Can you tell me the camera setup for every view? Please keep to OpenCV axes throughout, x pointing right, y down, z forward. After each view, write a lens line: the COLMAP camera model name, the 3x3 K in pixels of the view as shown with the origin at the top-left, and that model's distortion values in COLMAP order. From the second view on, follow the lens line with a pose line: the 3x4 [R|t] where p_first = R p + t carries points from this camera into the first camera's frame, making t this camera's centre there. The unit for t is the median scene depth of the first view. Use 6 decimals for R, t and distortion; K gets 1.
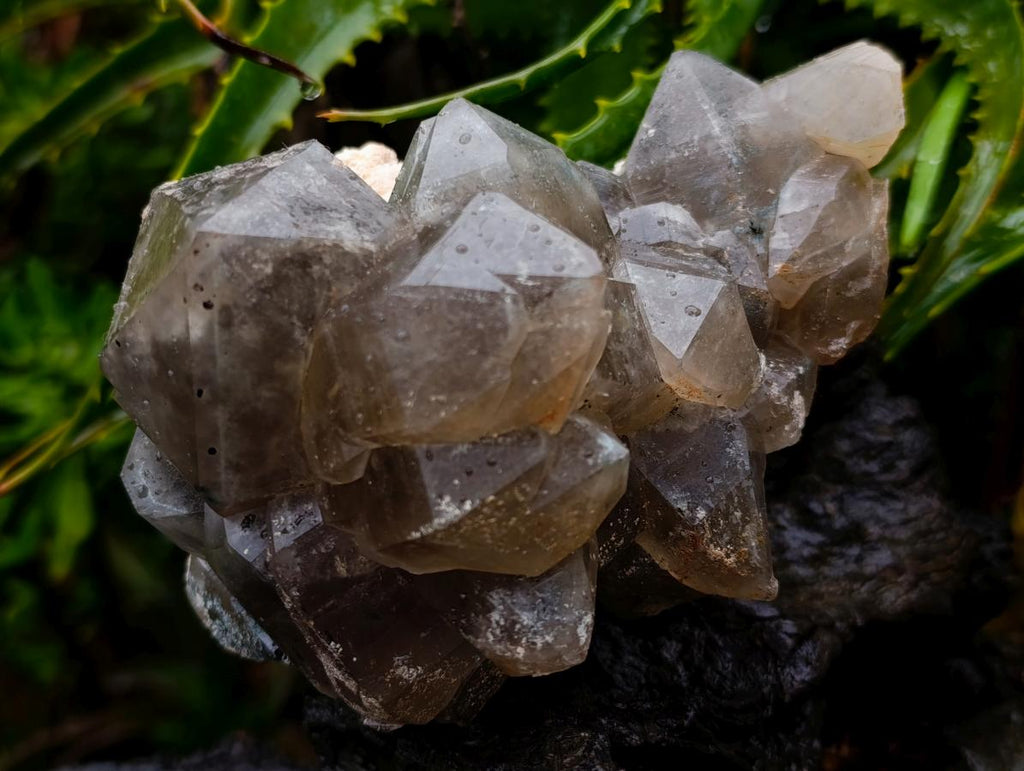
lens RADIAL K [[1455.6, 0, 512.0], [0, 1455.6, 385.5], [0, 0, 1]] dist [0.309932, -2.089793]
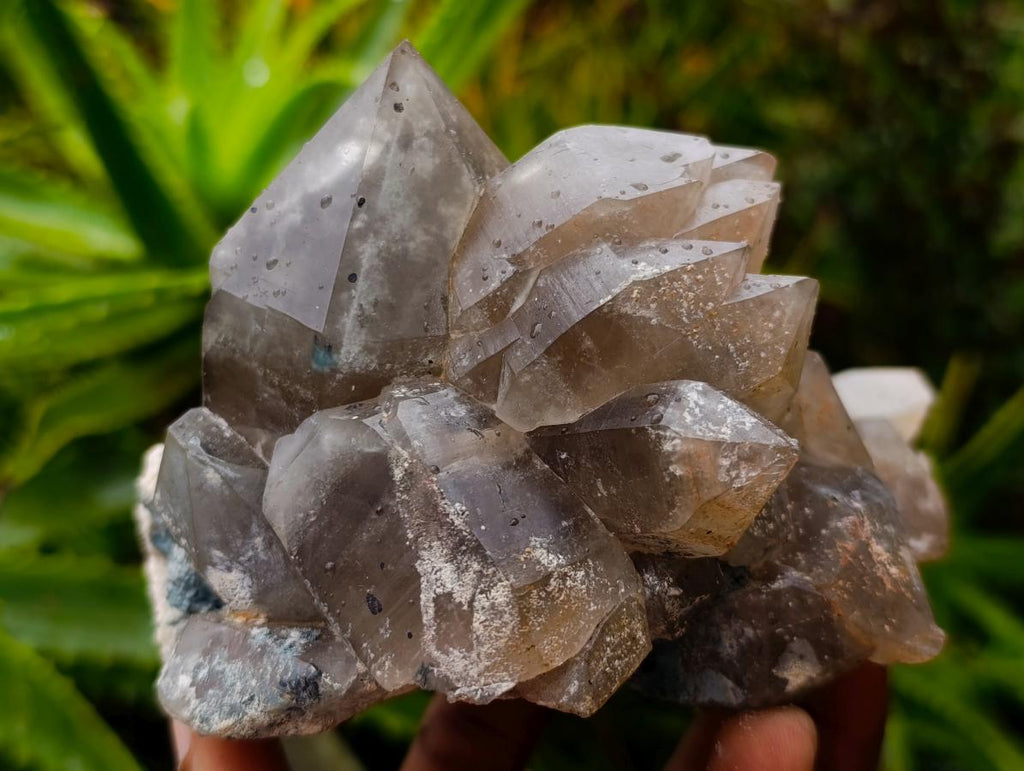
lens RADIAL K [[1455.6, 0, 512.0], [0, 1455.6, 385.5], [0, 0, 1]] dist [0.309932, -2.089793]
pose [[0.973725, 0.171414, 0.149922, -0.239217], [0.013612, 0.613356, -0.789689, 0.813895], [-0.227320, 0.770981, 0.594907, 0.515618]]
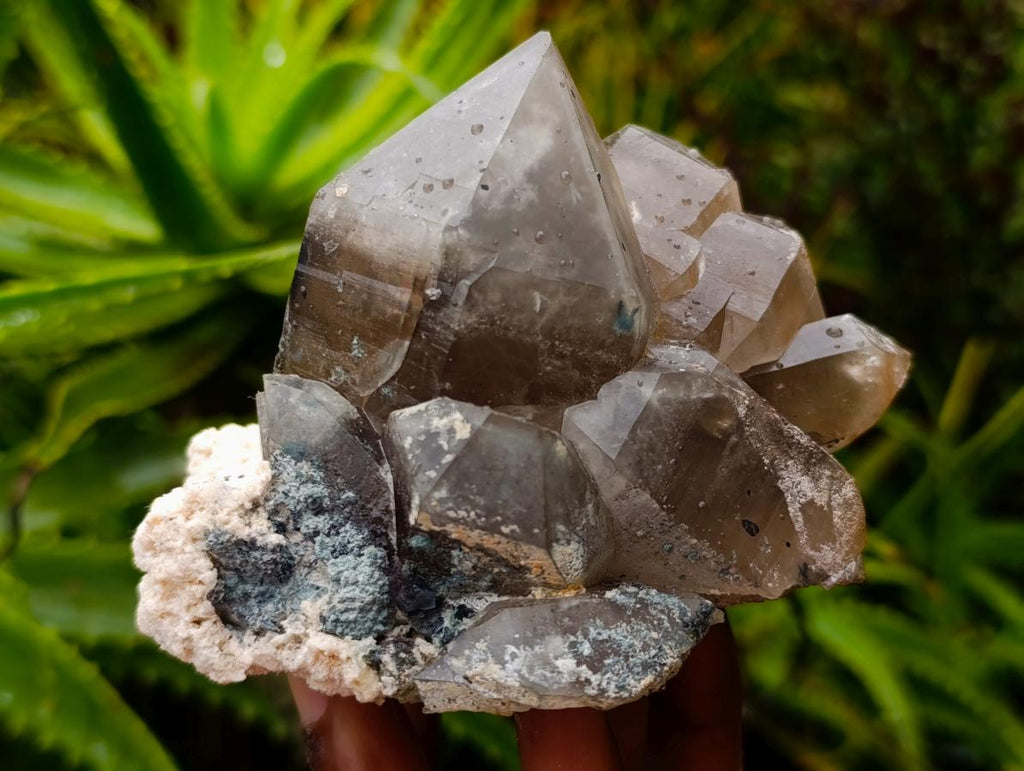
lens RADIAL K [[1455.6, 0, 512.0], [0, 1455.6, 385.5], [0, 0, 1]] dist [0.309932, -2.089793]
pose [[0.413418, 0.119831, 0.902622, -1.118923], [0.752990, 0.512364, -0.412904, 0.443598], [-0.511949, 0.850367, 0.121589, 1.030109]]
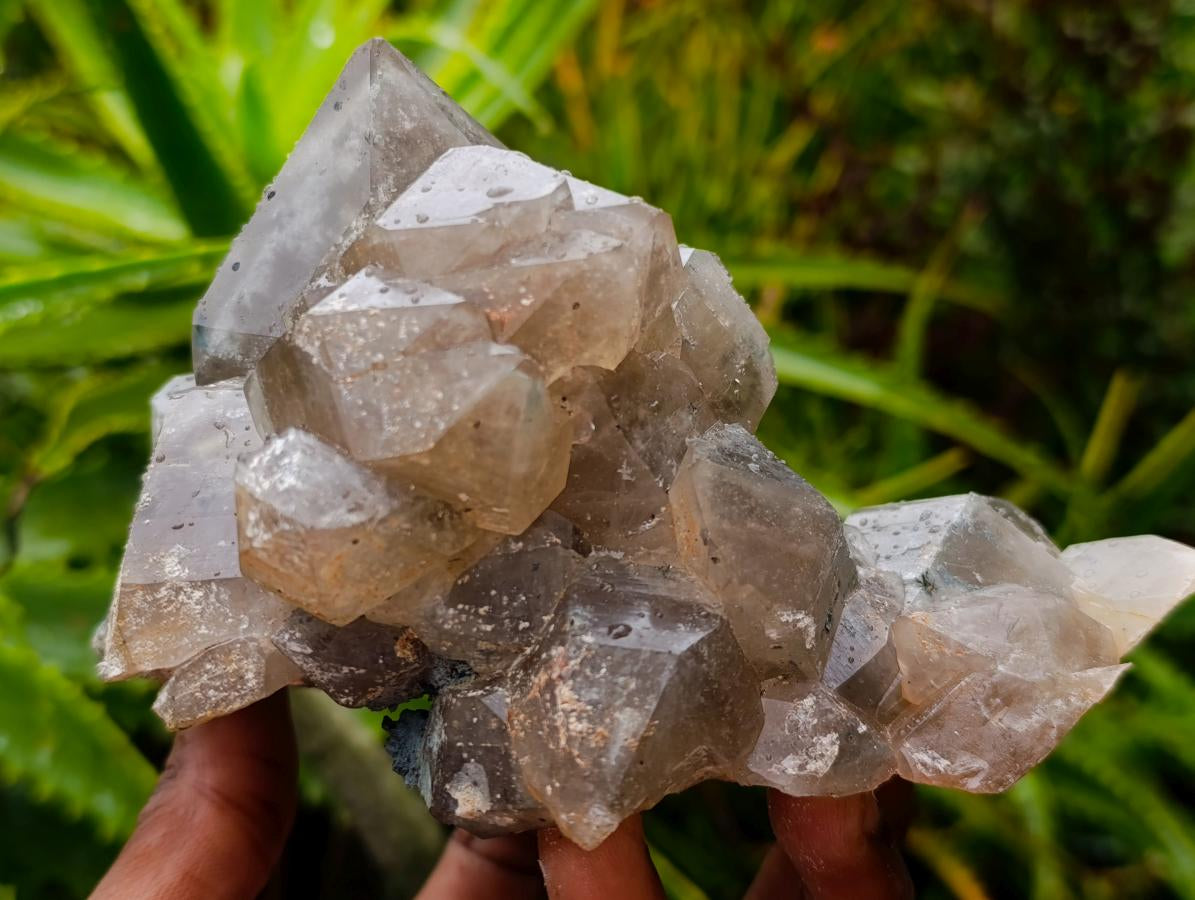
lens RADIAL K [[1727.4, 0, 594.8], [0, 1727.4, 428.0], [0, 0, 1]] dist [0.327034, -2.192885]
pose [[0.718494, 0.392605, -0.574133, 0.643043], [-0.683272, 0.552730, -0.477106, 0.481860], [0.130026, 0.735086, 0.665388, 0.390372]]
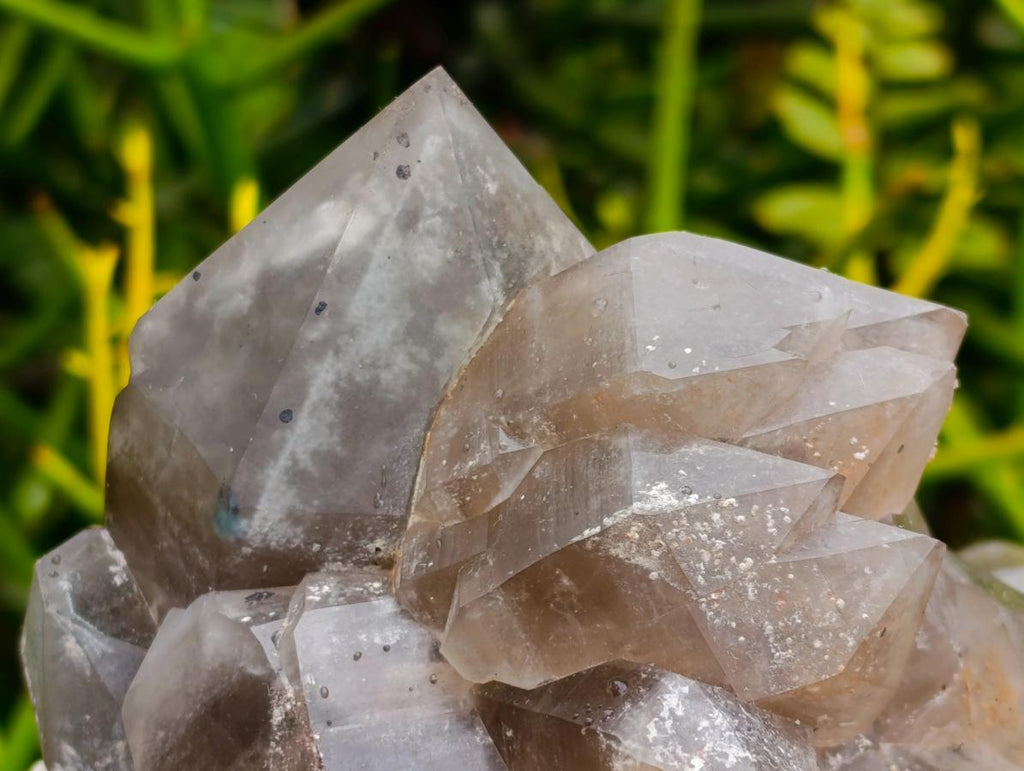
lens RADIAL K [[2959.3, 0, 512.0], [0, 2959.3, 385.5], [0, 0, 1]] dist [0.302410, -2.259382]
pose [[0.943620, 0.325401, -0.060786, -0.040500], [-0.273636, 0.663417, -0.696420, 0.926202], [-0.186289, 0.673789, 0.715056, 0.063381]]
